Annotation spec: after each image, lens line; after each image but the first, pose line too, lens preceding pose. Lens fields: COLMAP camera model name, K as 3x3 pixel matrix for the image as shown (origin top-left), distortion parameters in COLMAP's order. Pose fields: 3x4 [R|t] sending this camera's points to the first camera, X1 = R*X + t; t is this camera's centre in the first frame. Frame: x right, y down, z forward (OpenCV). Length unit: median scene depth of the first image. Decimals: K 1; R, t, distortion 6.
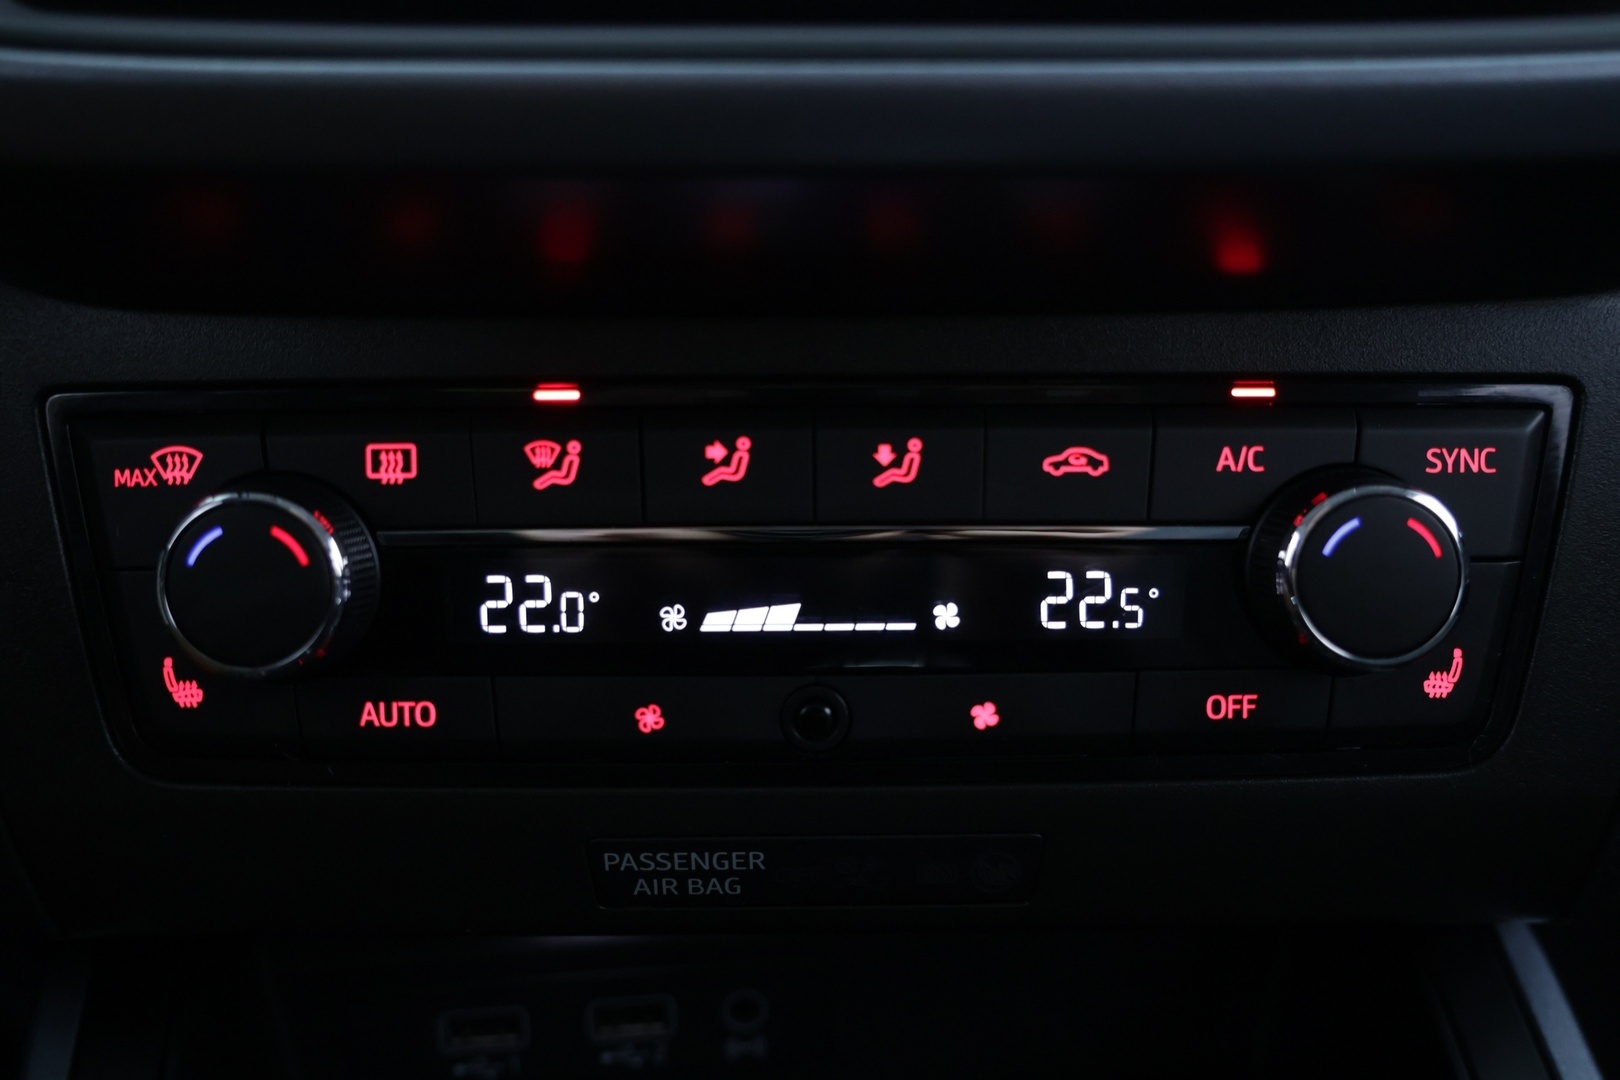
lens RADIAL K [[1513.7, 0, 808.8], [0, 1513.7, 538.7], [0, 0, 1]] dist [-0.023546, 0.000000]
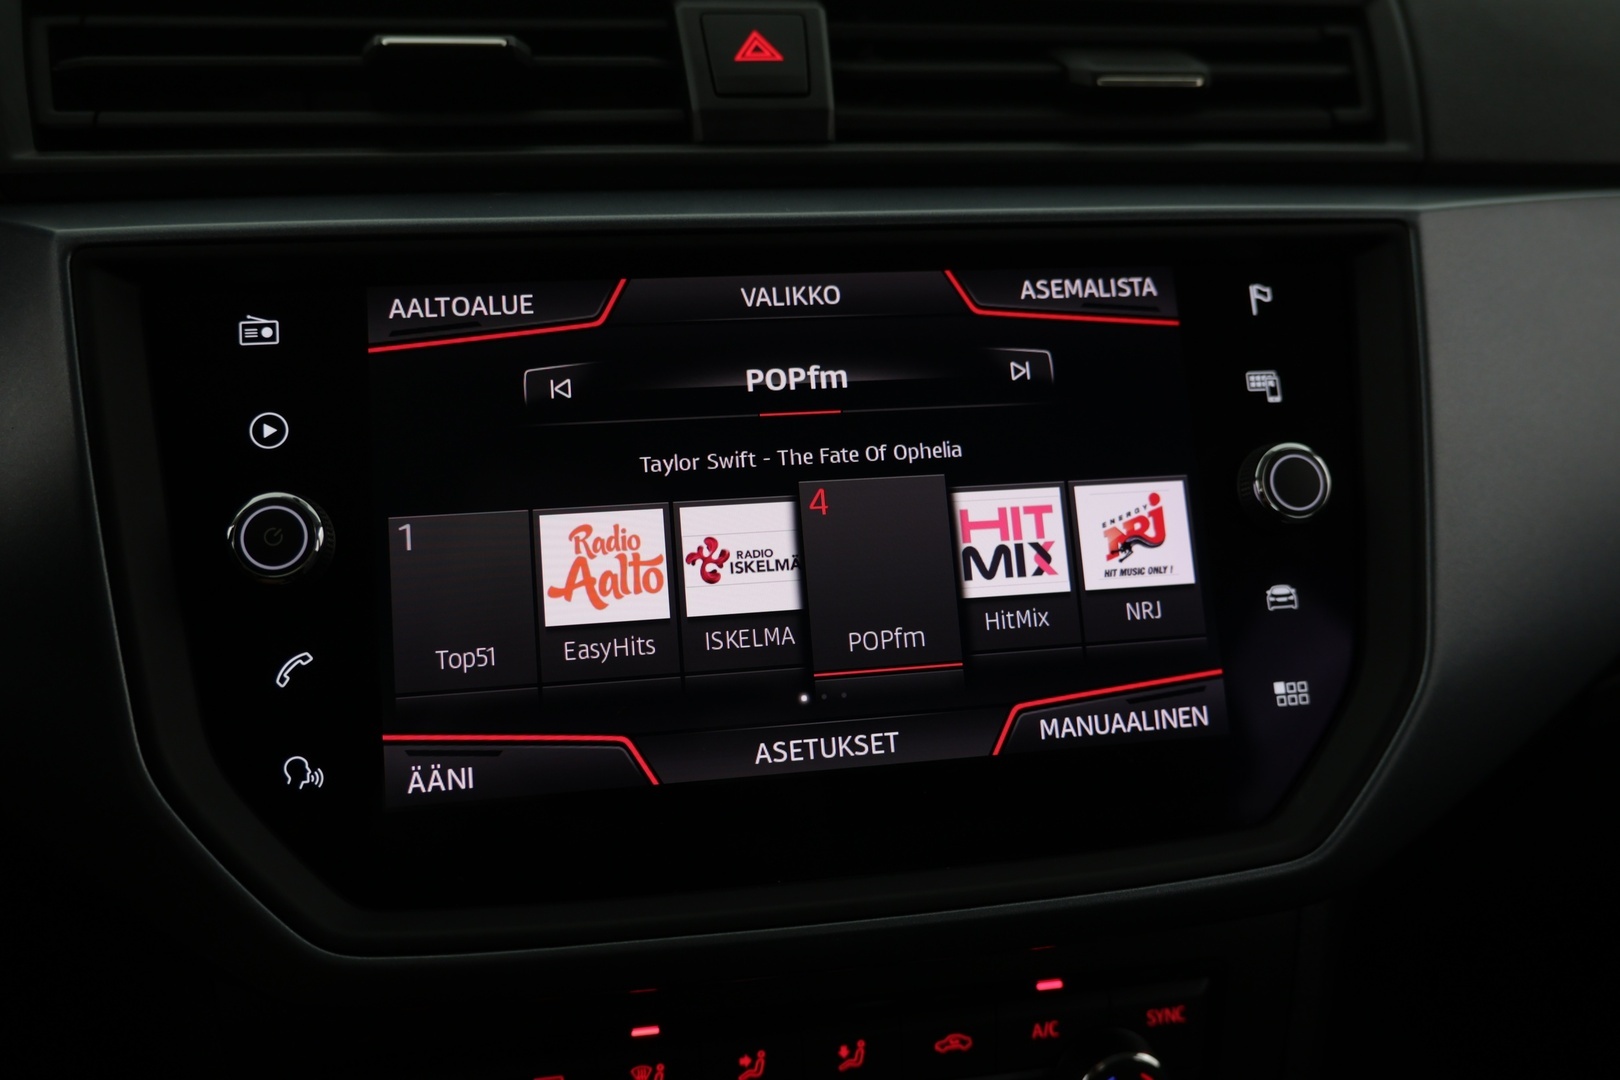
lens RADIAL K [[1350.8, 0, 810.0], [0, 1350.8, 543.8], [0, 0, 1]] dist [-0.029658, 0.011944]
pose [[0.986501, -0.049843, 0.155984, -0.192840], [0.057531, 0.997322, -0.045161, -0.552943], [-0.153316, 0.053526, 0.986727, -0.509036]]
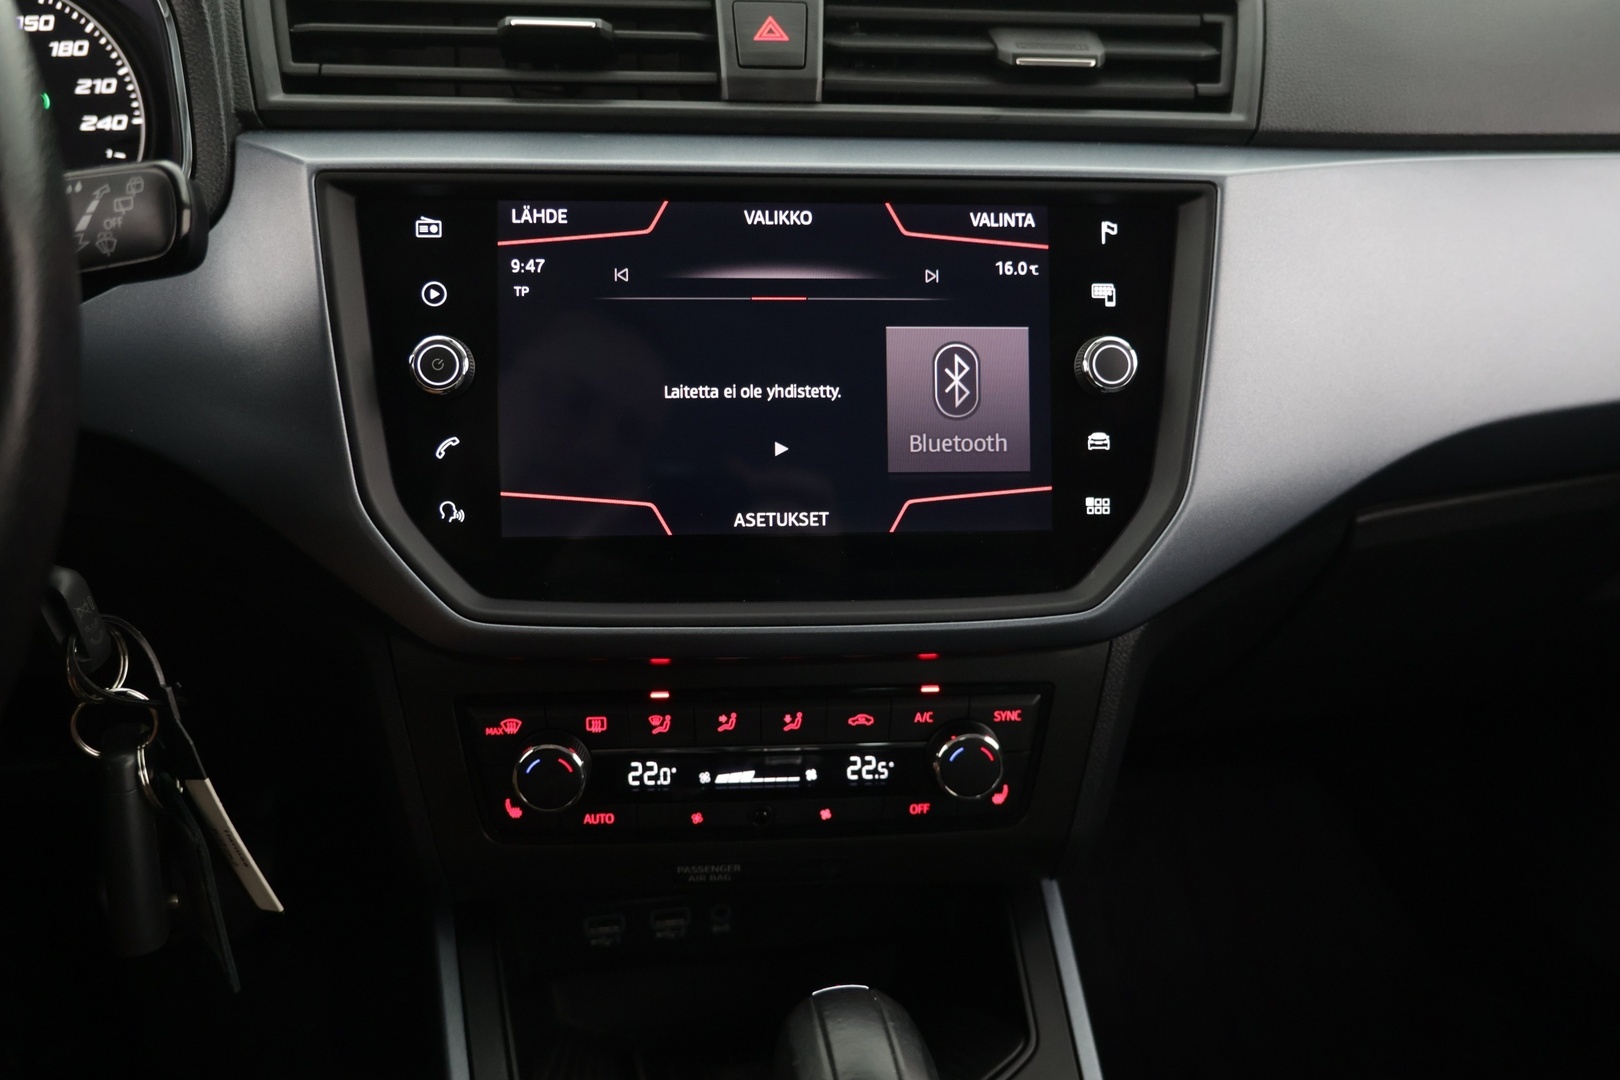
lens RADIAL K [[1350.8, 0, 806.5], [0, 1350.8, 533.1], [0, 0, 1]] dist [-0.029658, 0.011944]
pose [[0.996350, -0.003174, 0.085301, -0.114130], [-0.004775, 0.995671, 0.092823, -0.583605], [-0.085226, -0.092892, 0.992022, -1.264712]]
